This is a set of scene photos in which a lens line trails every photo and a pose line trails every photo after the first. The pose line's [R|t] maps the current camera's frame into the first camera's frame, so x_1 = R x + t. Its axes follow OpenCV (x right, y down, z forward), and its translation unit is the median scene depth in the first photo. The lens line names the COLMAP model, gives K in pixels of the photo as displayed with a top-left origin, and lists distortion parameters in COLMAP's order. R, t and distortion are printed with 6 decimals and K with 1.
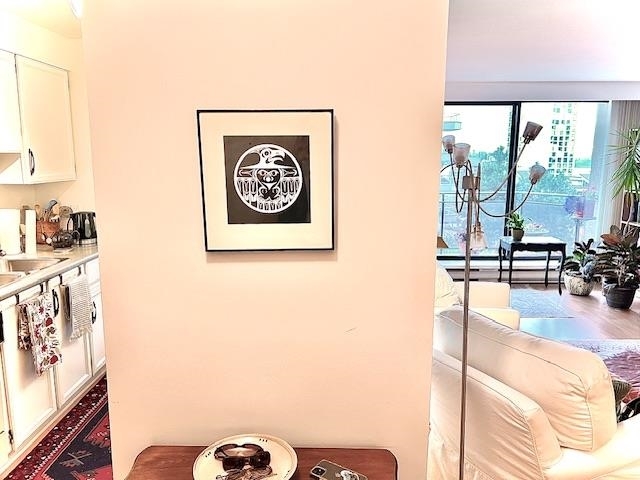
lens RADIAL K [[480.4, 0, 320.0], [0, 480.4, 240.0], [0, 0, 1]] dist [0.002997, -0.000054]
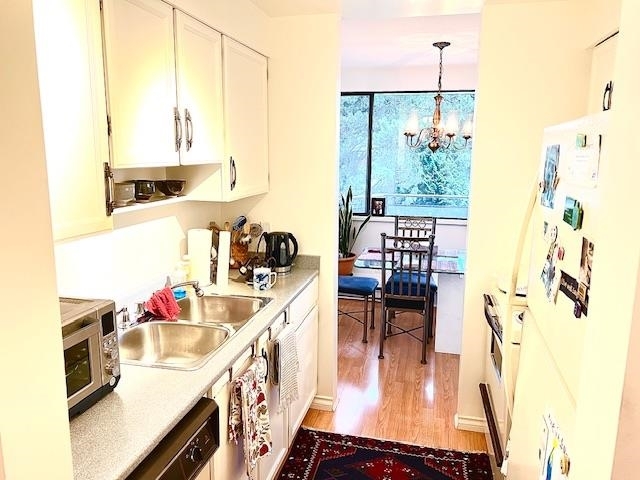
lens RADIAL K [[480.4, 0, 320.0], [0, 480.4, 240.0], [0, 0, 1]] dist [0.002997, -0.000054]
pose [[0.971310, 0.048756, -0.232766, -0.284257], [-0.045754, 0.998785, 0.018283, -0.076618], [0.233374, -0.007109, 0.972361, 0.282678]]
